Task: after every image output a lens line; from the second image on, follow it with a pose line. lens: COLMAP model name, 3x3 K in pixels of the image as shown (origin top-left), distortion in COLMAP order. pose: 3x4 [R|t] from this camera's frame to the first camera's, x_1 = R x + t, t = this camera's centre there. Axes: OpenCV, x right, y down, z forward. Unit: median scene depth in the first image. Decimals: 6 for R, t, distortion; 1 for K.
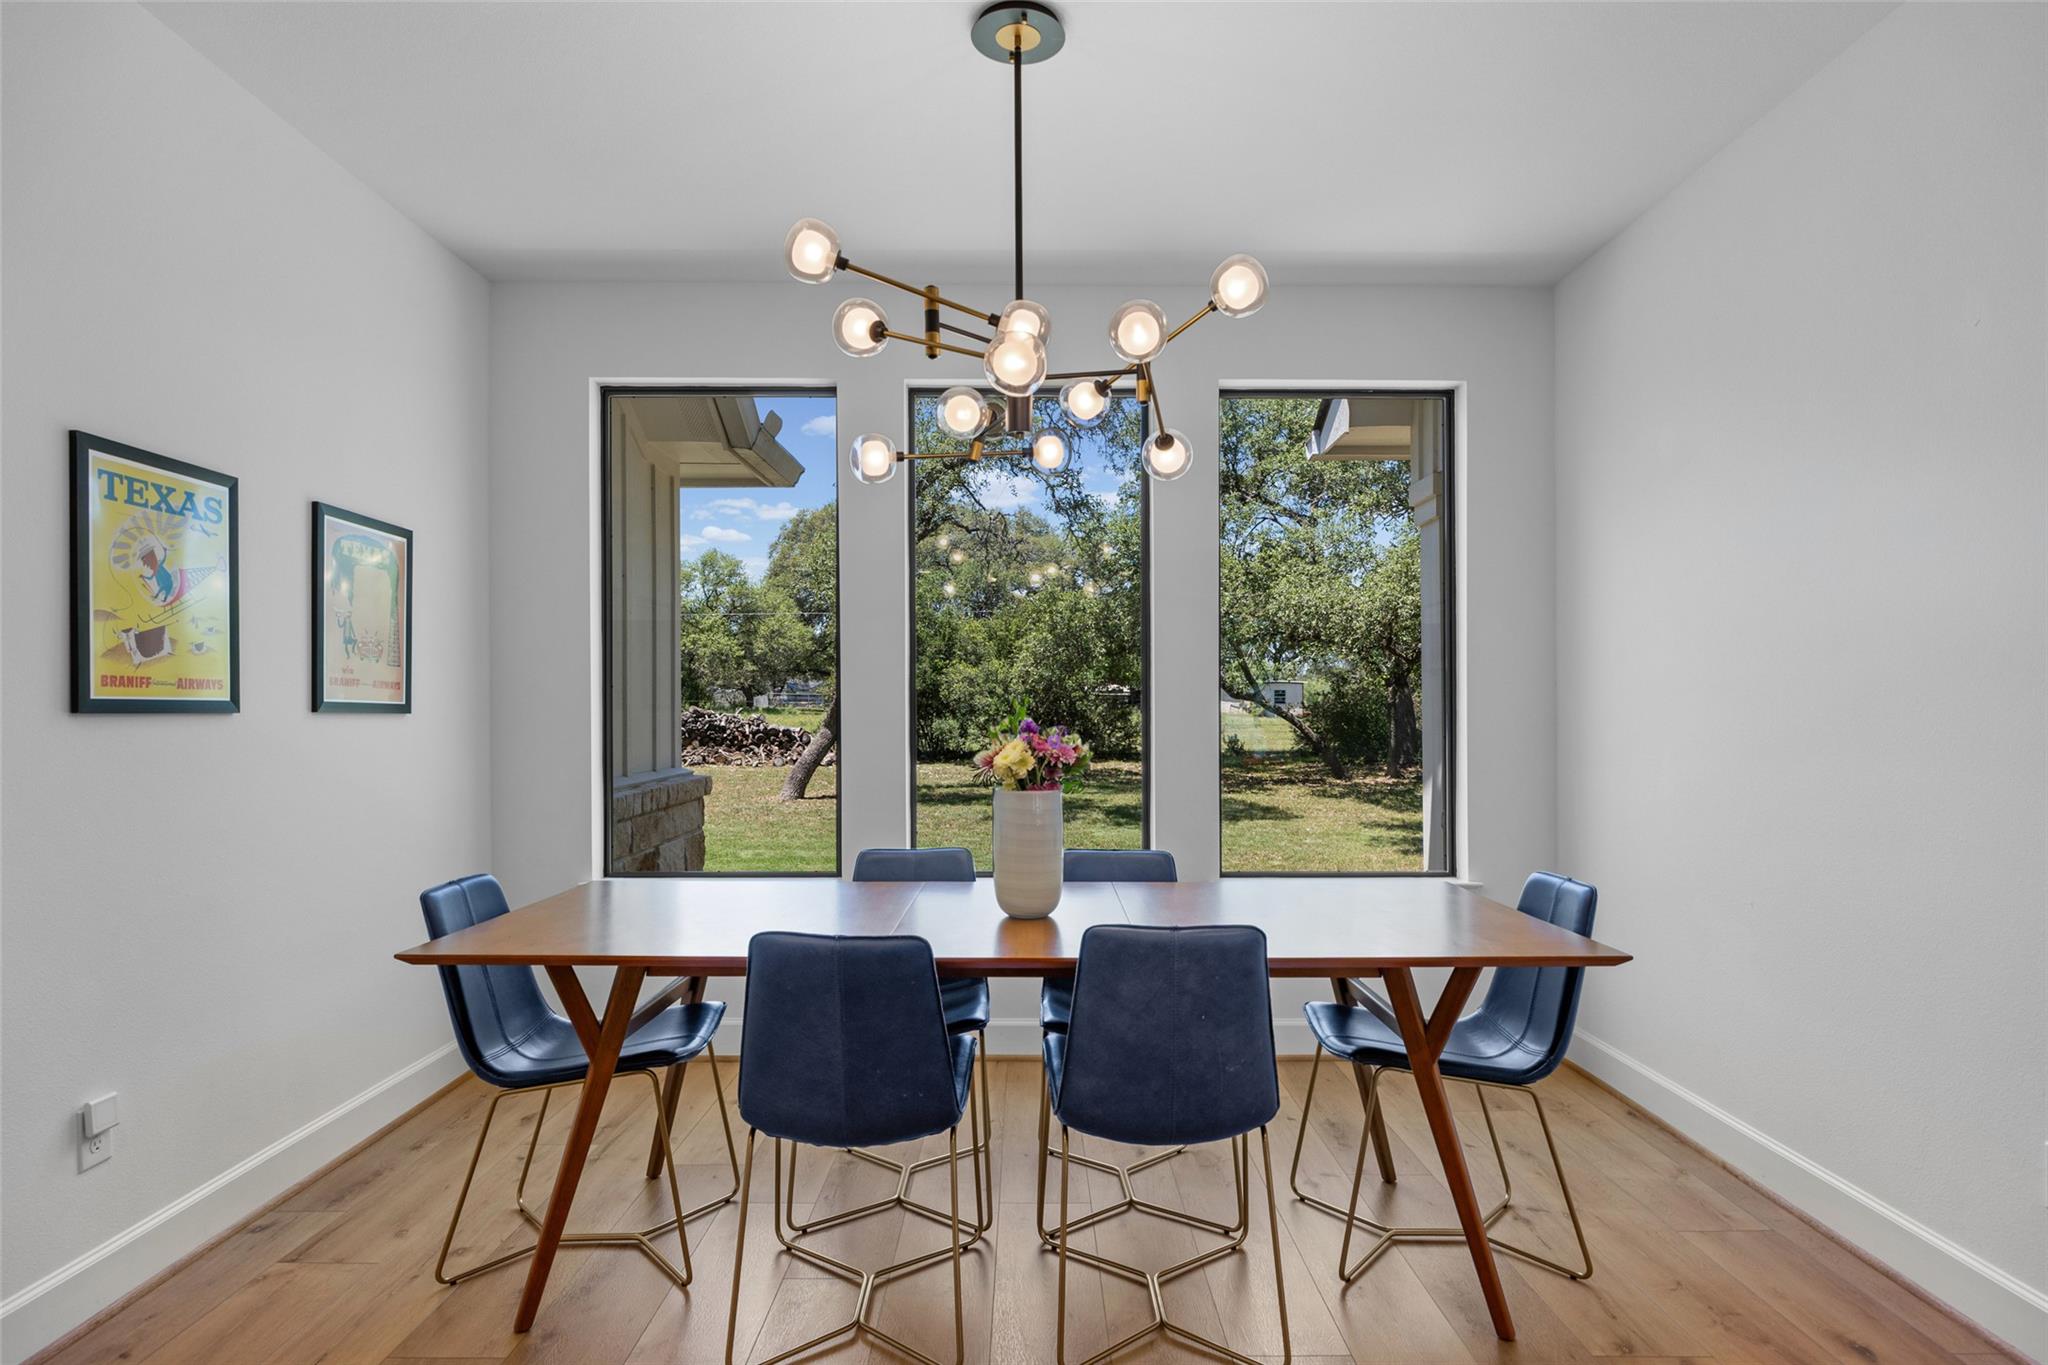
lens RADIAL K [[1138.0, 0, 1083.7], [0, 1138.0, 738.1], [0, 0, 1]] dist [0.000472, 0.001922]
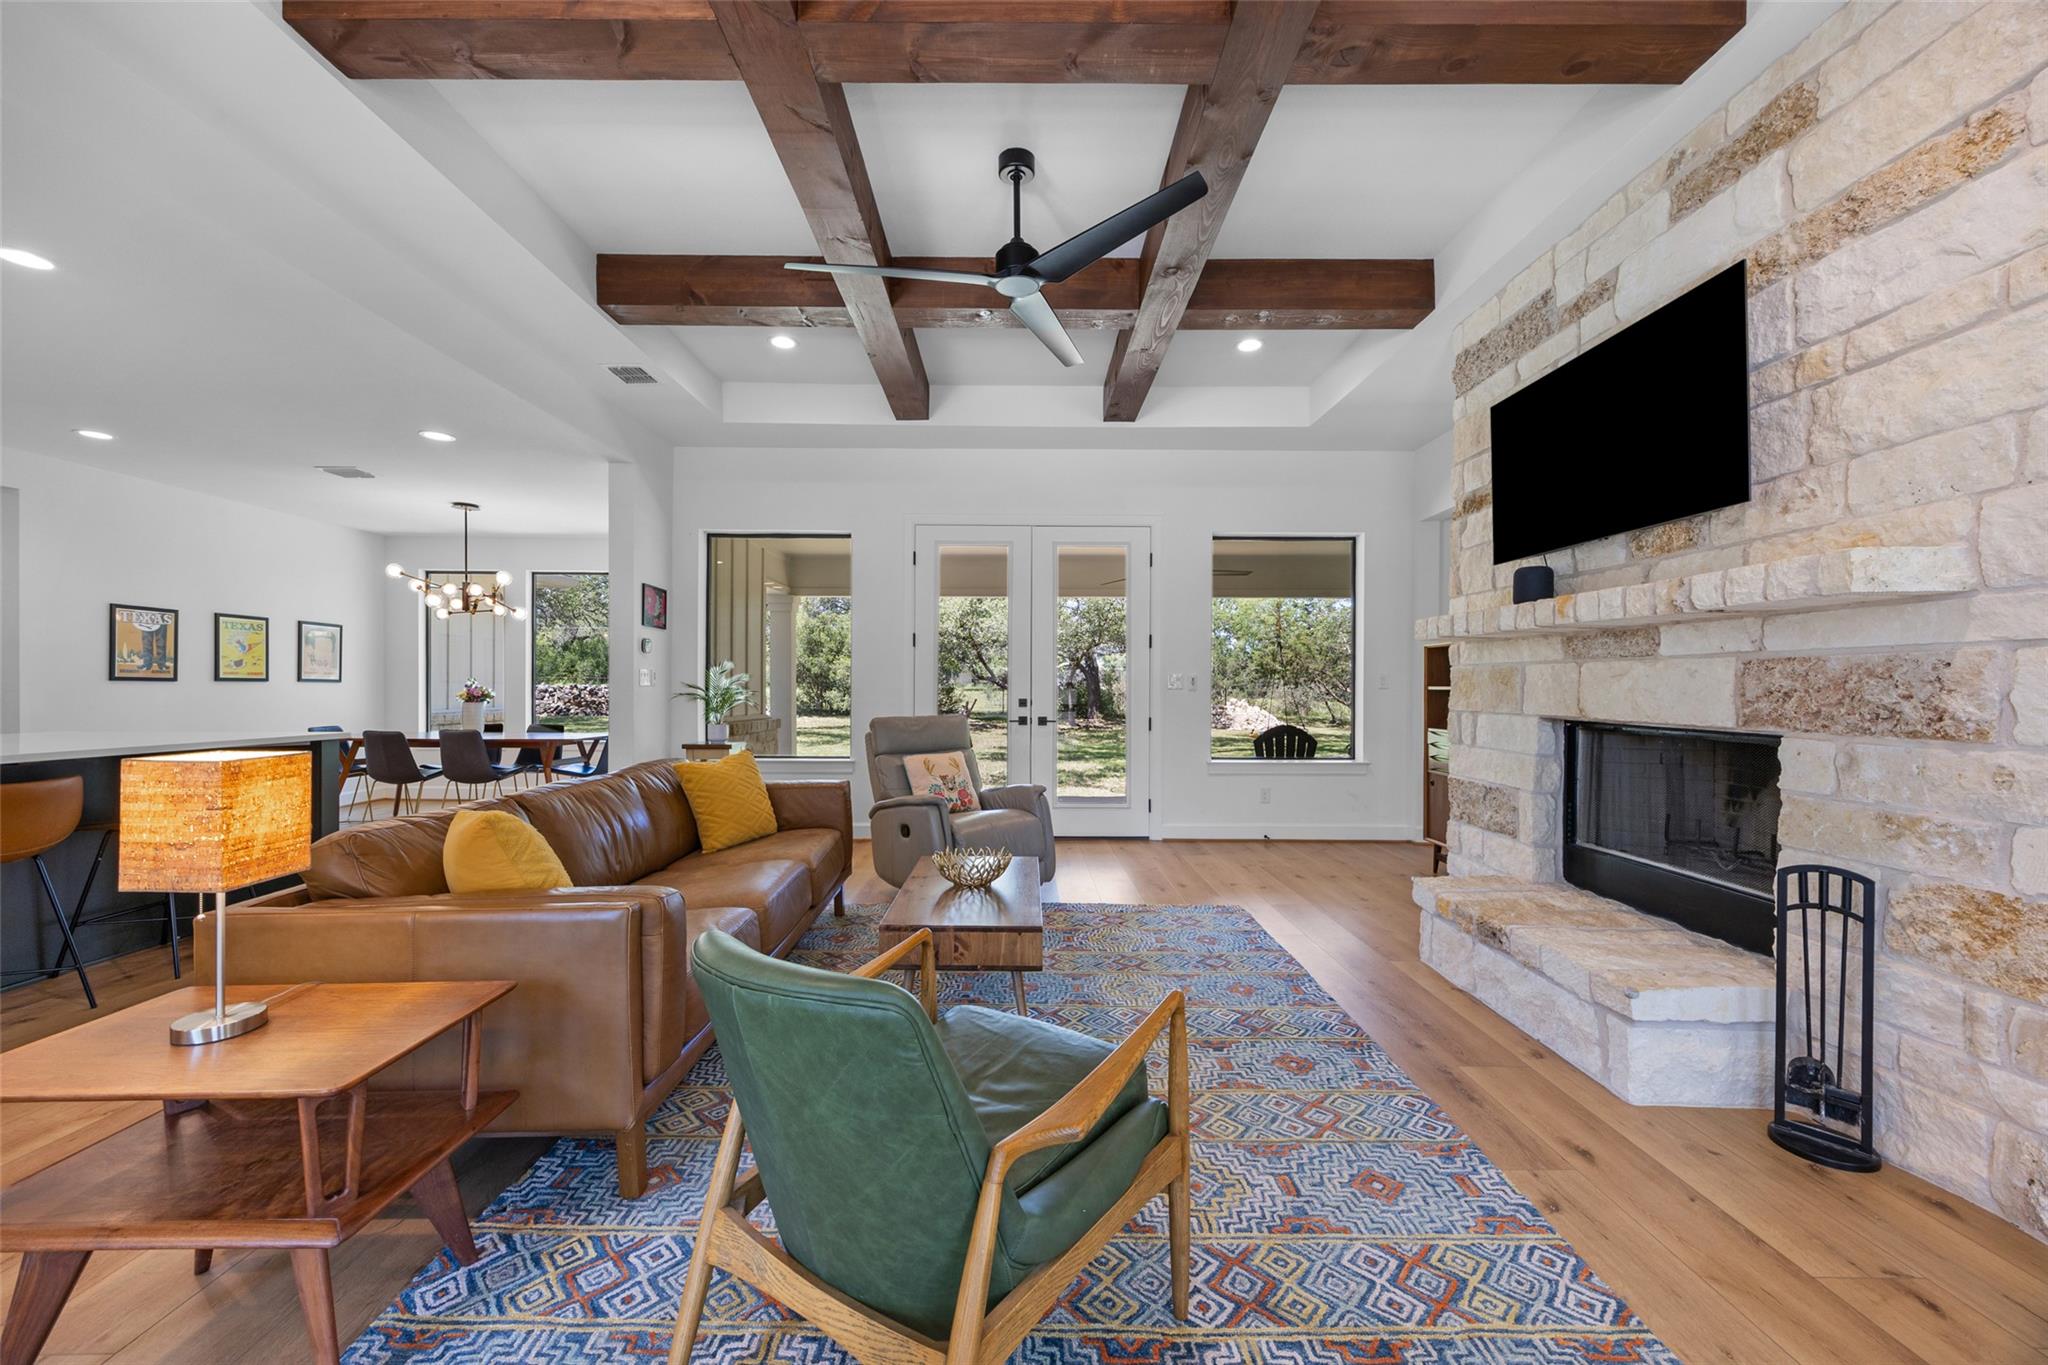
lens RADIAL K [[793.7, 0, 1007.5], [0, 793.7, 686.0], [0, 0, 1]] dist [-0.002364, -0.000475]
pose [[0.997770, 0.009327, -0.066088, 0.363077], [-0.011129, 0.999575, -0.026957, 0.007029], [0.065808, 0.027632, 0.997450, -0.278605]]
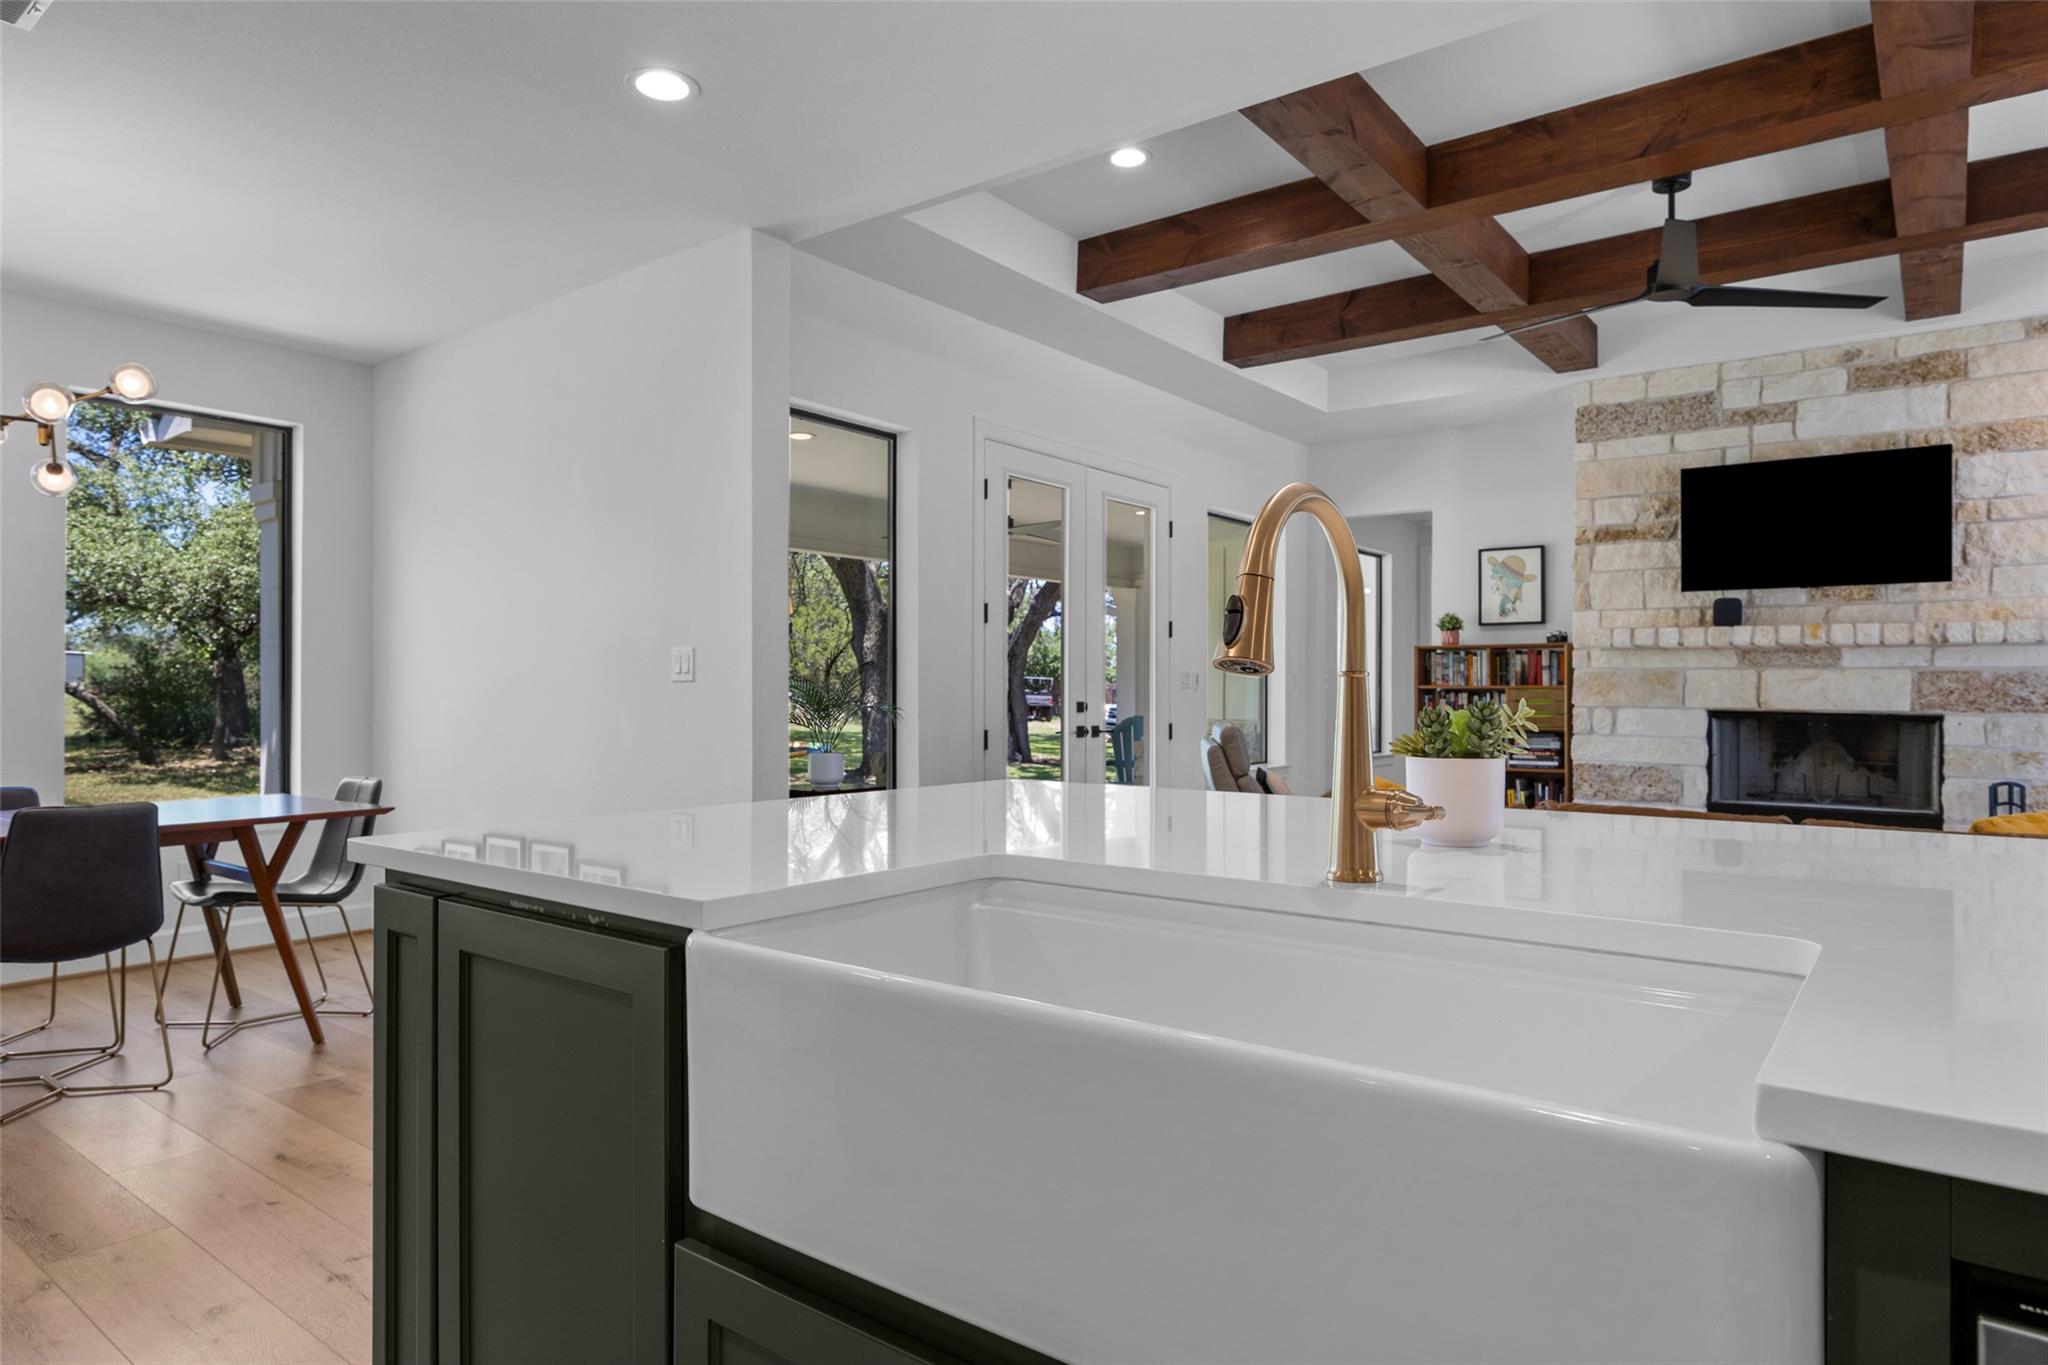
lens RADIAL K [[1200.6, 0, 1001.2], [0, 1200.6, 678.4], [0, 0, 1]] dist [-0.013414, 0.000931]
pose [[0.660810, 0.016619, 0.750370, -0.042254], [0.010407, 0.999456, -0.031300, 0.007863], [-0.750481, 0.028493, 0.660277, -0.133680]]
